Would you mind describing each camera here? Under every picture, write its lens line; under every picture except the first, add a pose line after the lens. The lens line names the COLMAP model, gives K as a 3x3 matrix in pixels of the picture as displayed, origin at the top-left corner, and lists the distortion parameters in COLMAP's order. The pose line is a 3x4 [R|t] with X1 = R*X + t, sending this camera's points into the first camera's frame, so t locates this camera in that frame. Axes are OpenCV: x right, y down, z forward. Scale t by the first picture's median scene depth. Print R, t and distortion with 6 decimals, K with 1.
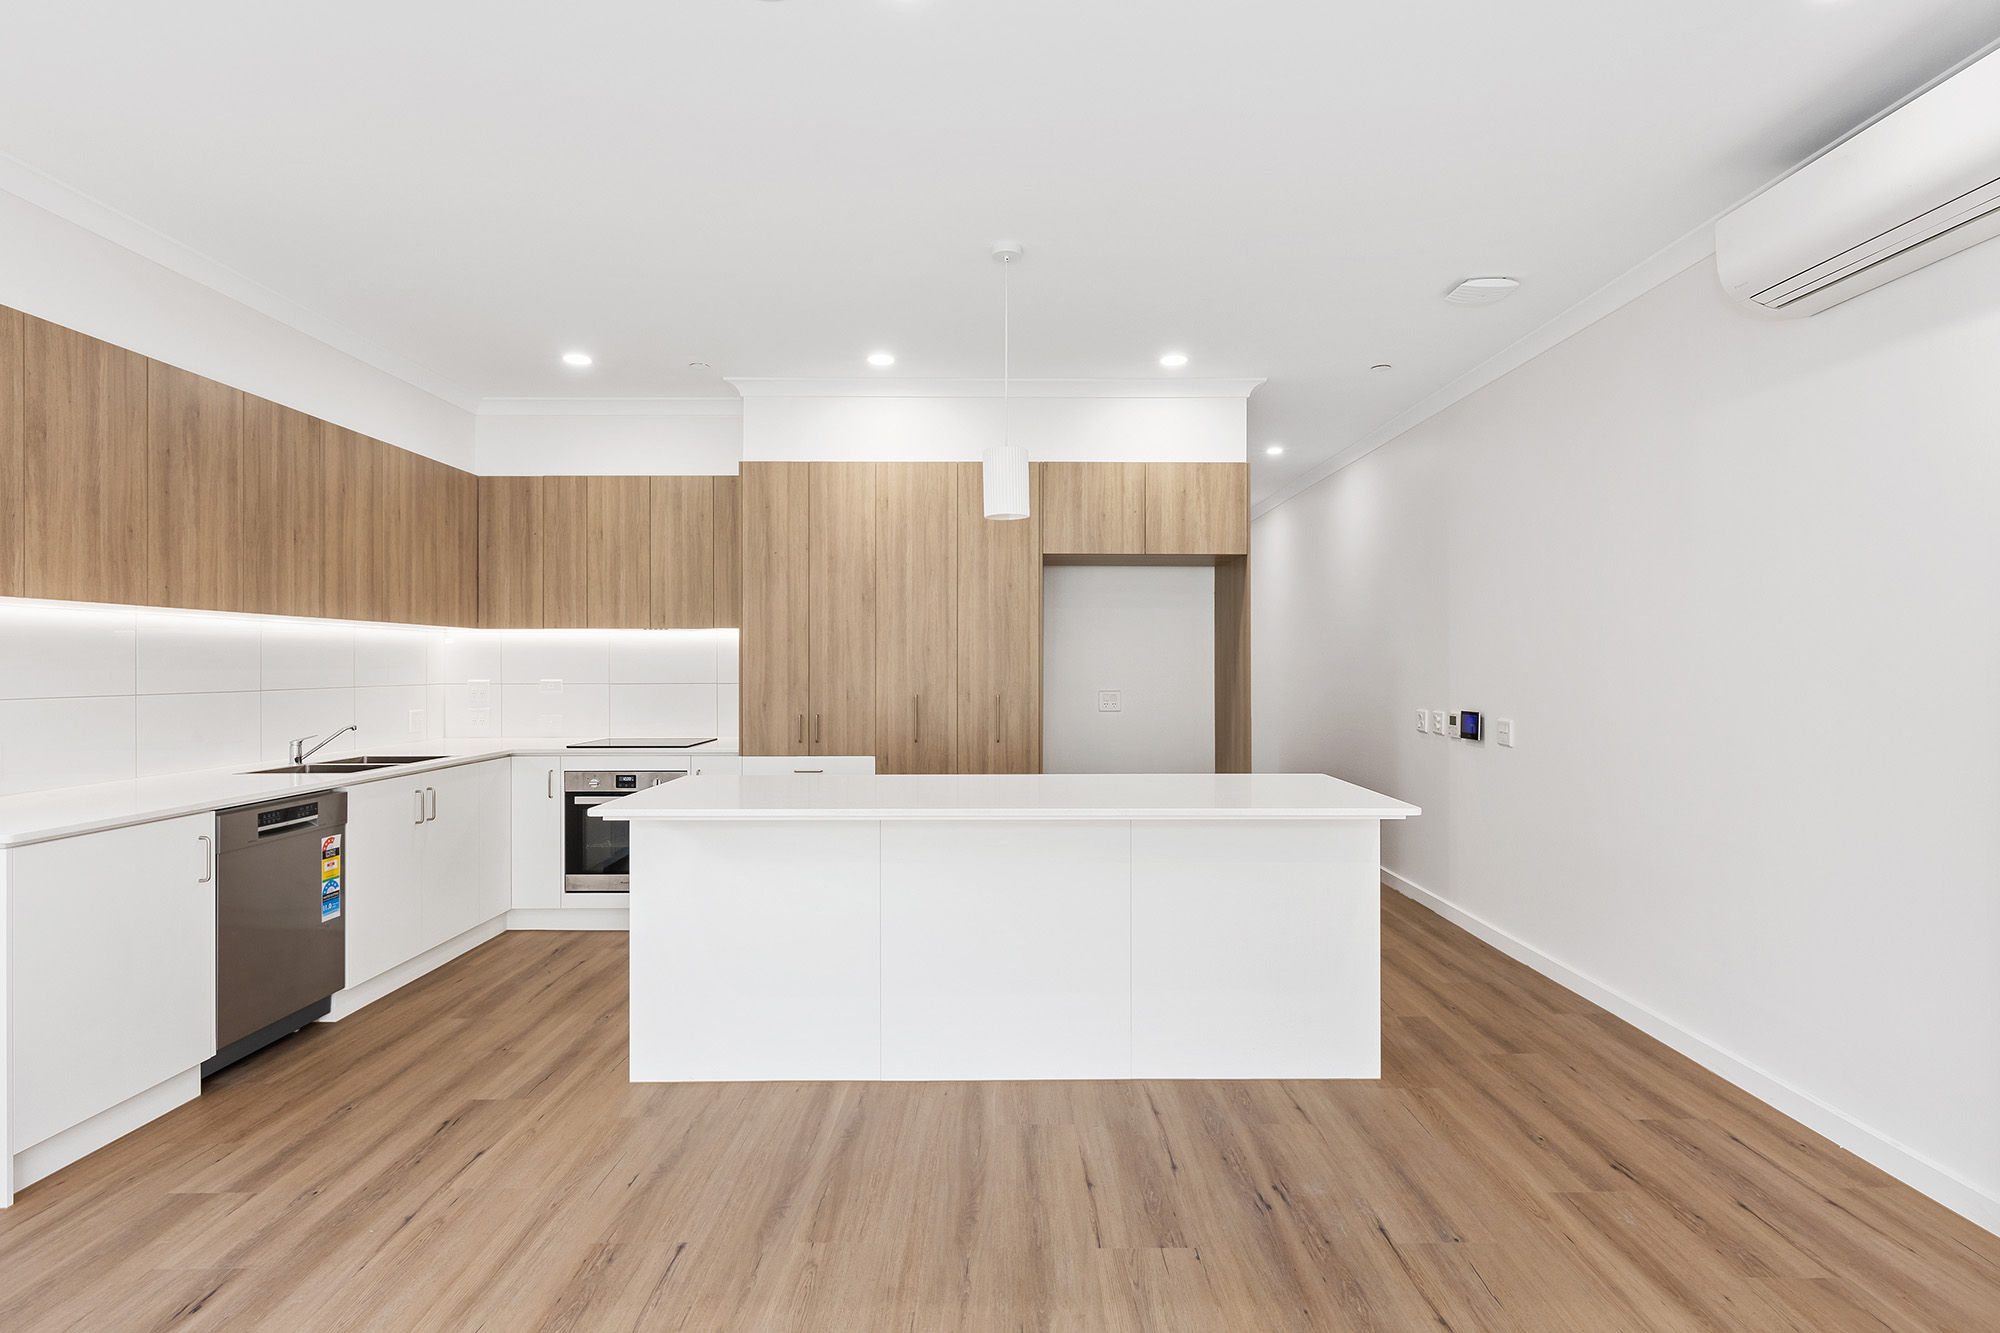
lens RADIAL K [[996.2, 0, 1011.1], [0, 996.2, 671.7], [0, 0, 1]] dist [0.002140, -0.000680]
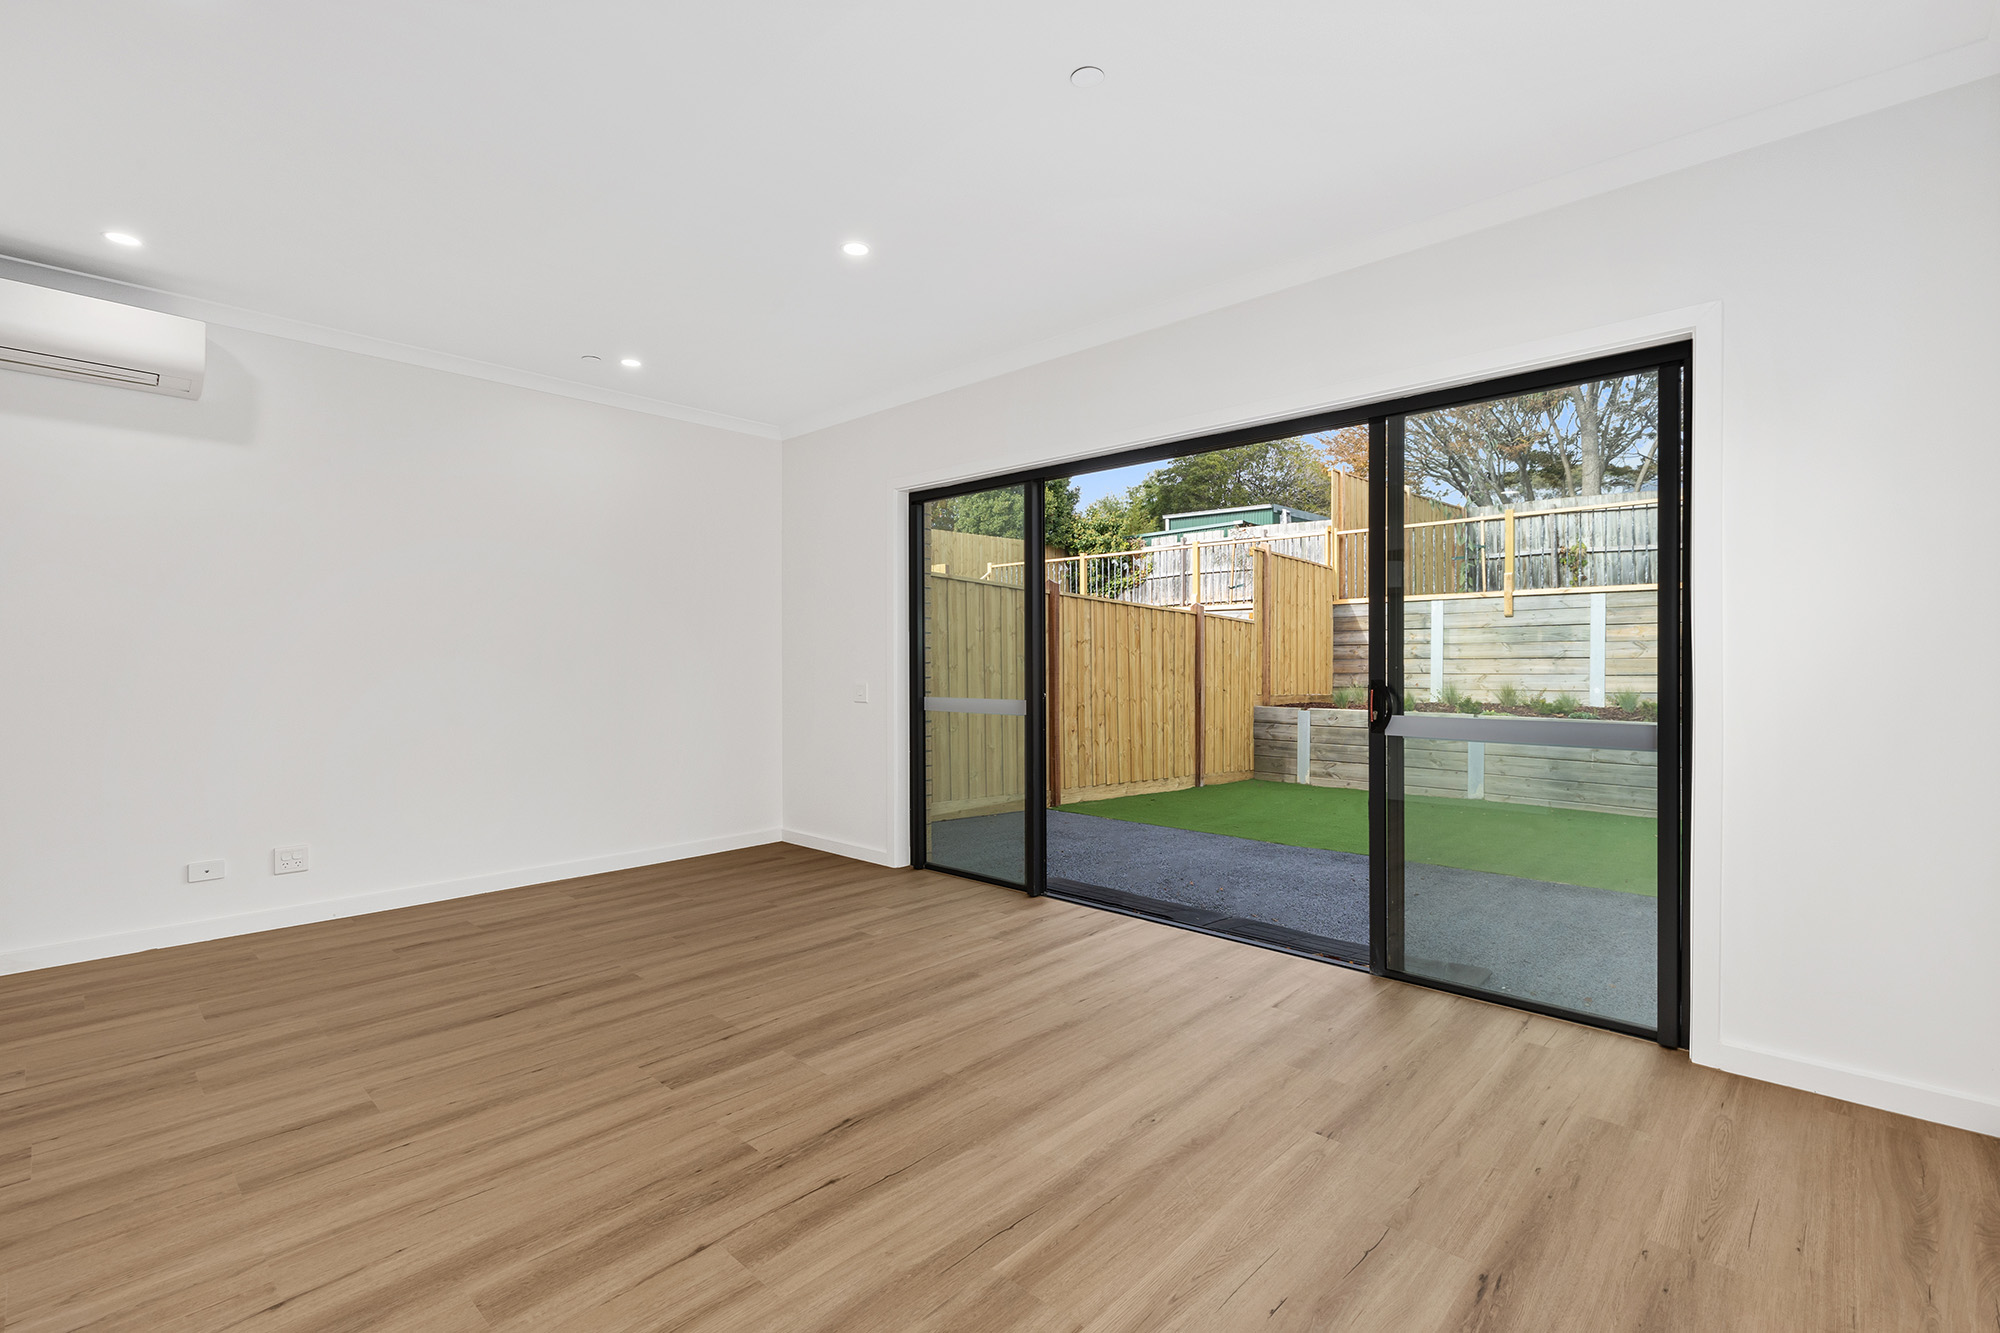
lens RADIAL K [[890.4, 0, 1016.4], [0, 890.4, 678.7], [0, 0, 1]] dist [-0.004159, 0.000559]
pose [[-0.734688, -0.010095, 0.678330, -0.599571], [0.006605, 0.999735, 0.022033, 0.023500], [-0.678373, 0.020668, -0.734427, 0.456827]]
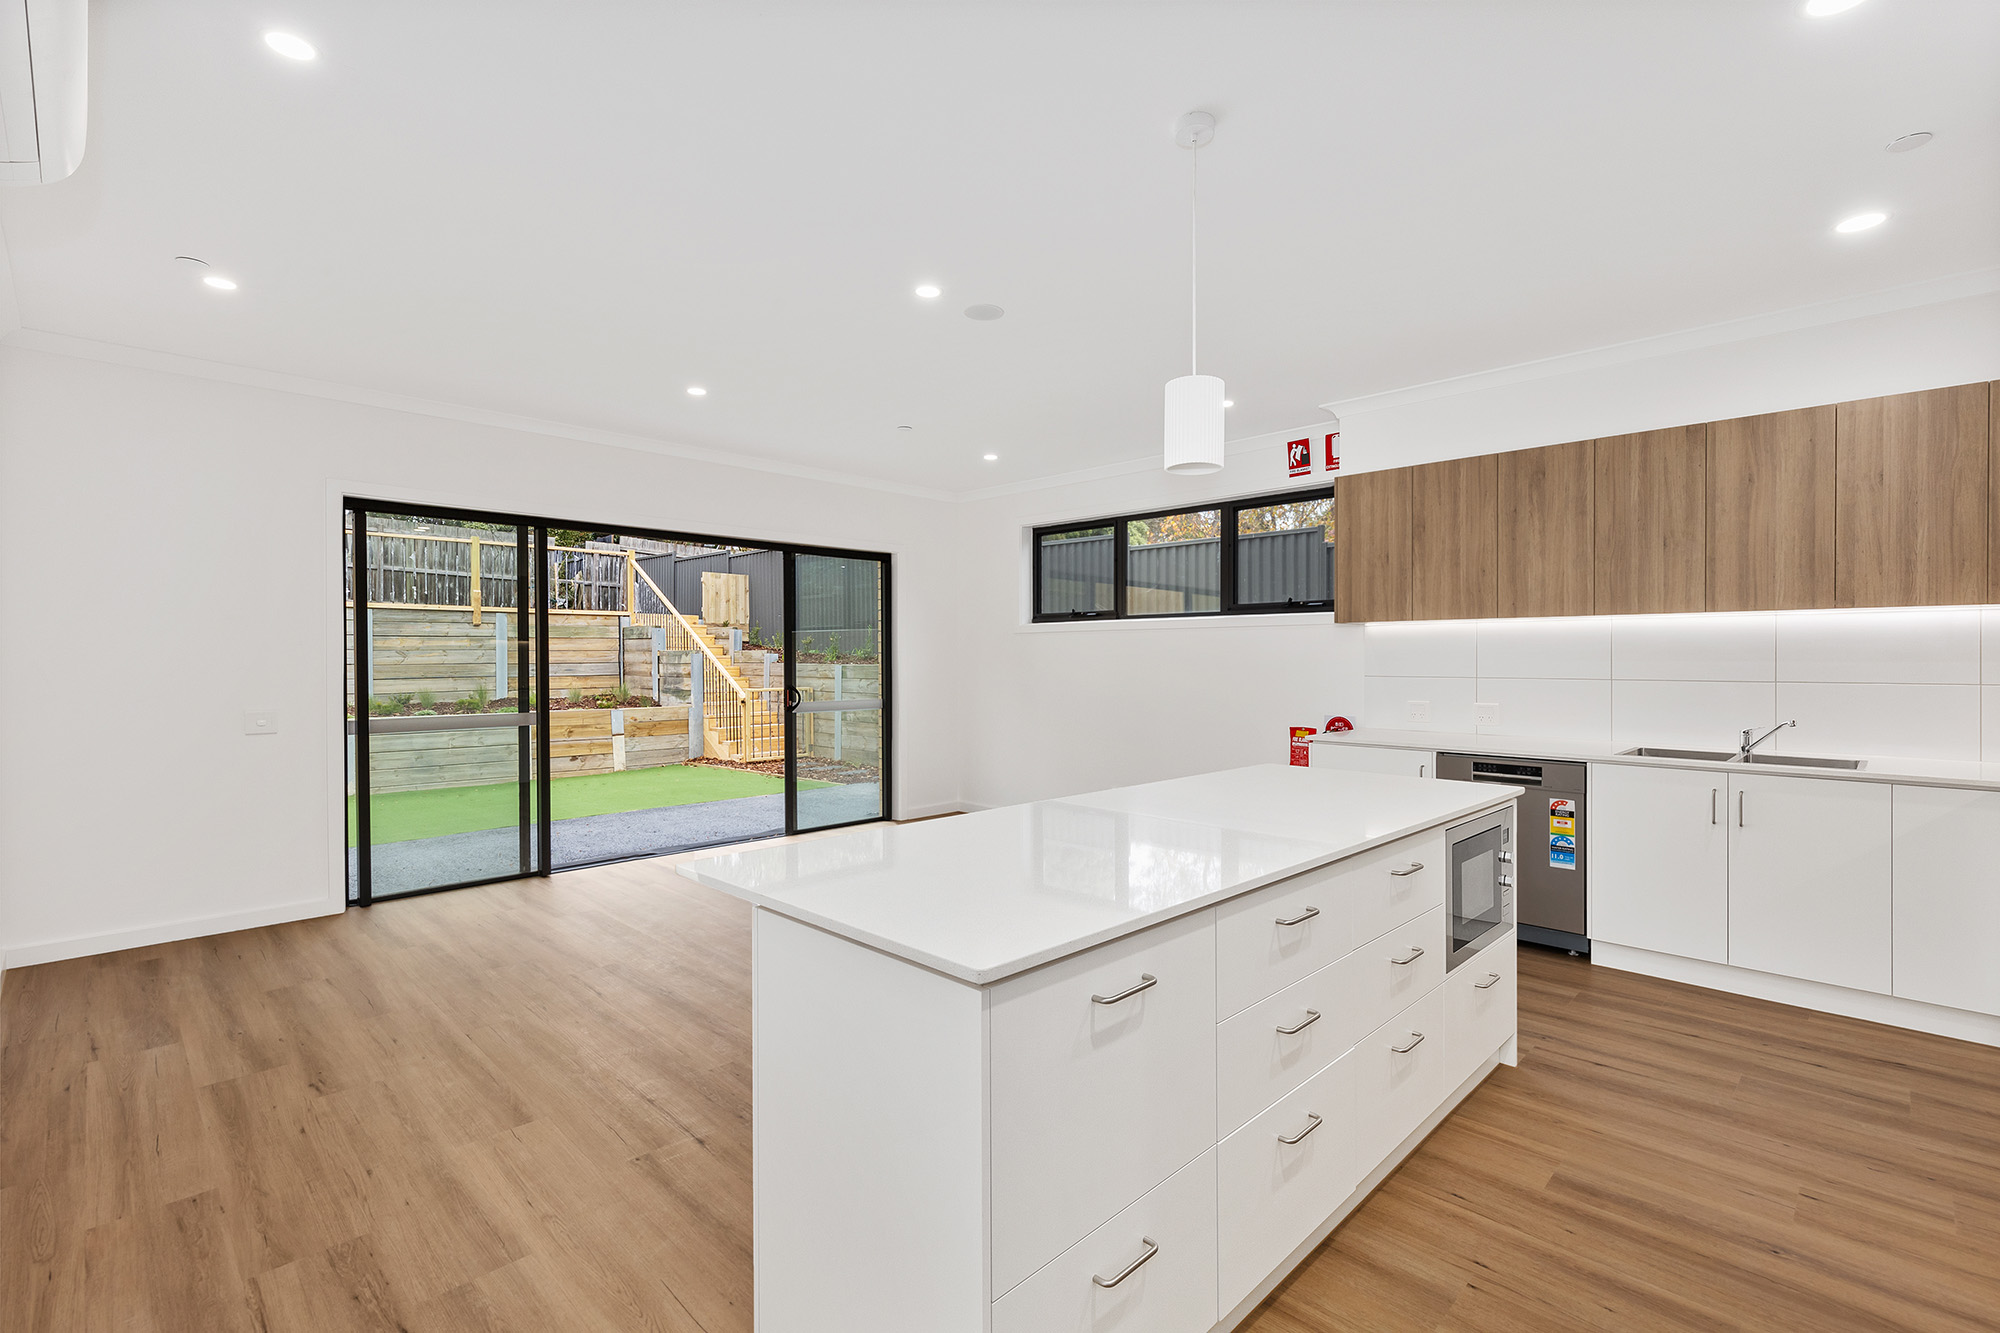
lens RADIAL K [[900.3, 0, 1014.7], [0, 900.3, 660.1], [0, 0, 1]] dist [0.009392, -0.002218]
pose [[-0.702697, 0.003274, -0.711482, 0.420929], [-0.003266, 0.999964, 0.007827, -0.007186], [0.711482, 0.007824, -0.702661, 0.974272]]
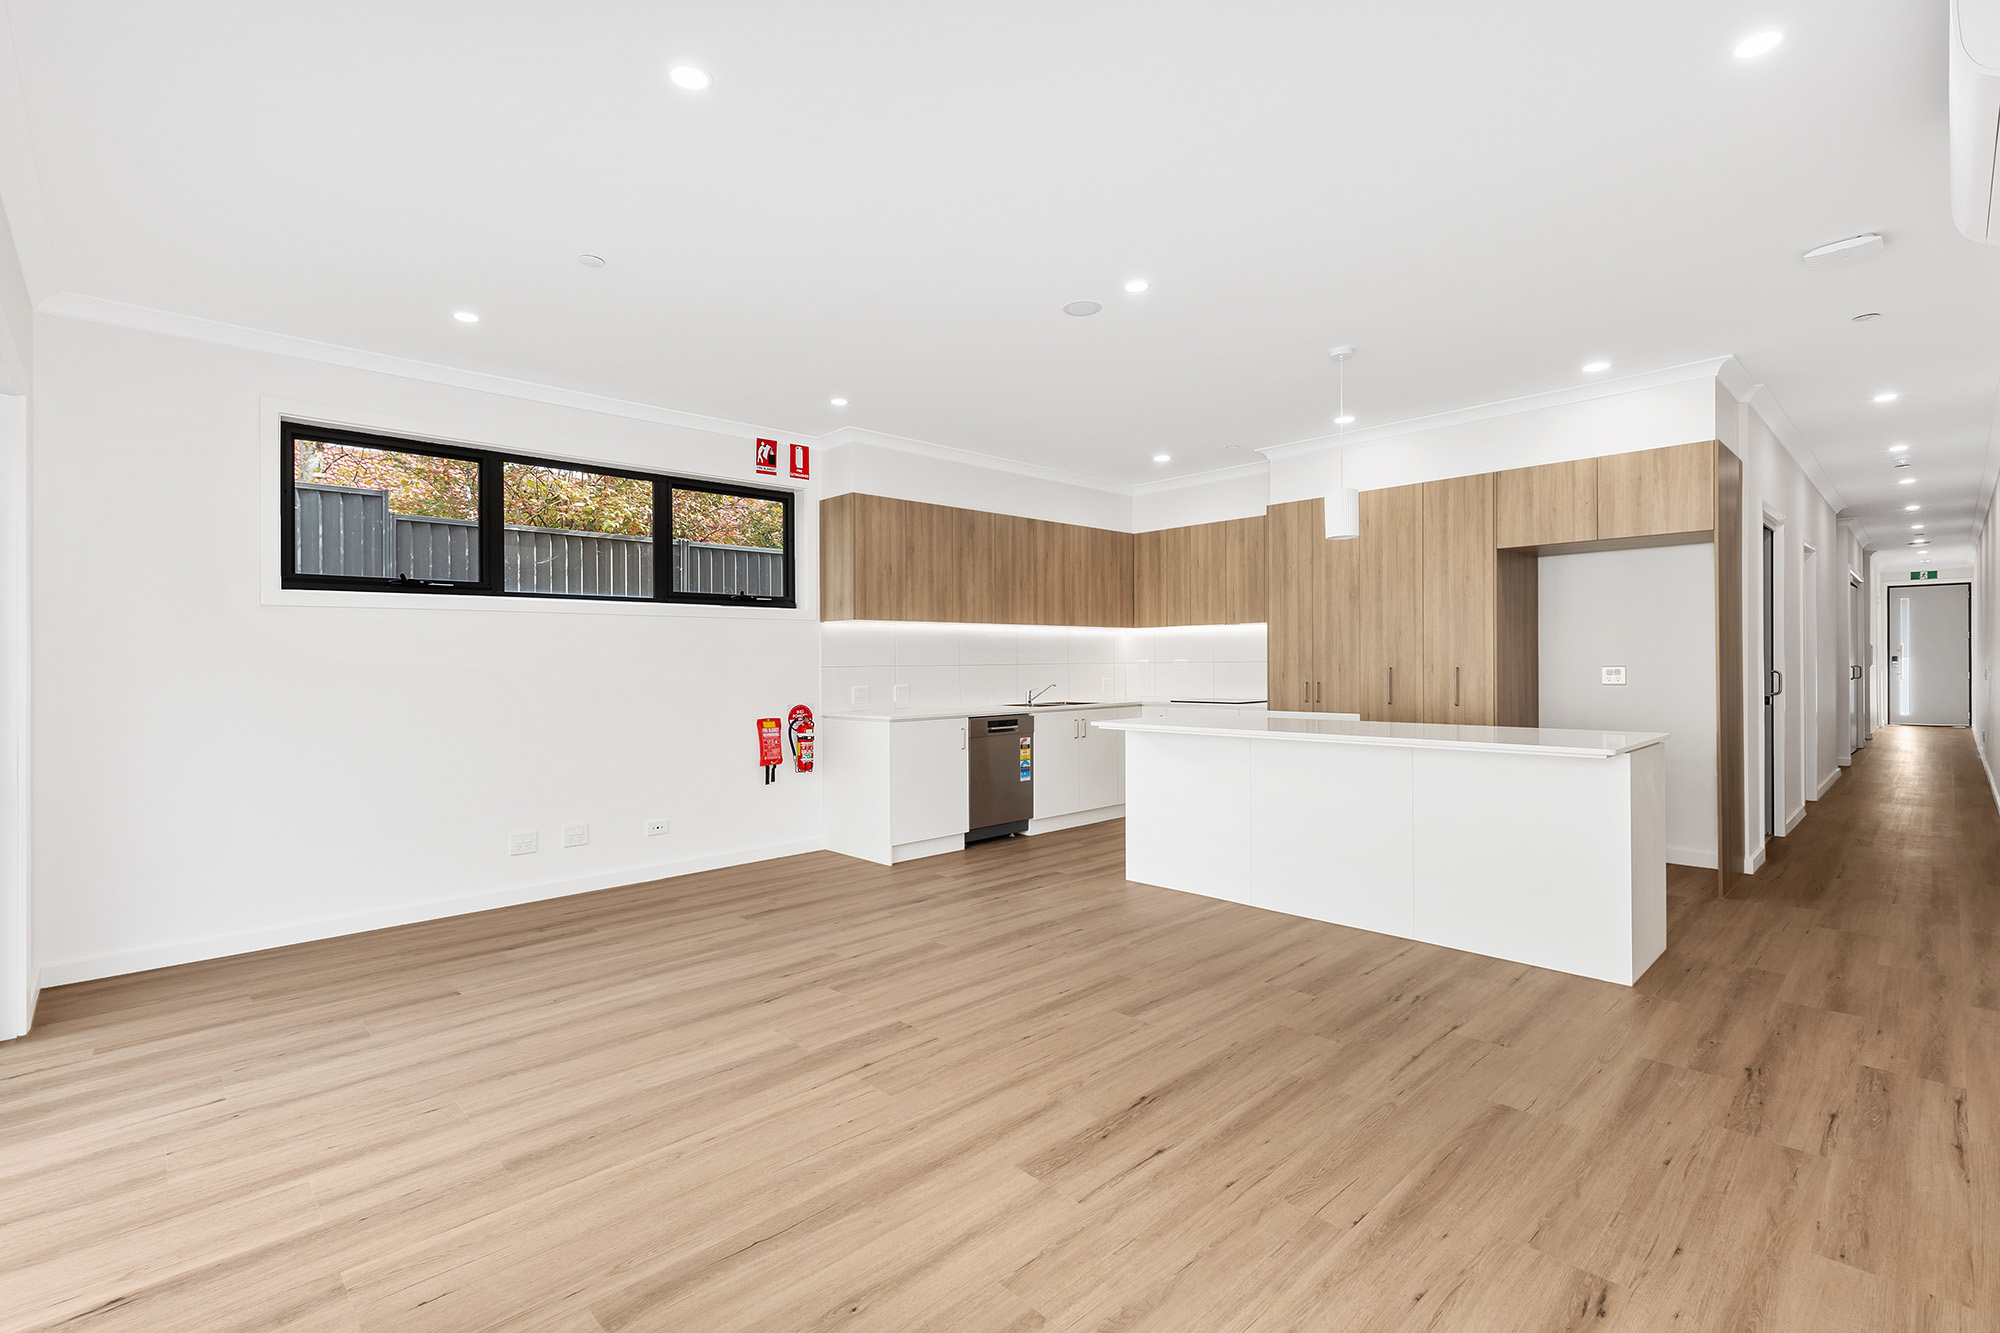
lens RADIAL K [[900.3, 0, 1008.0], [0, 900.3, 670.1], [0, 0, 1]] dist [0.009392, -0.002218]
pose [[0.690021, -0.000176, -0.723789, 0.421430], [0.005314, 0.999974, 0.004823, 0.018736], [0.723770, -0.007174, 0.690004, -0.172947]]
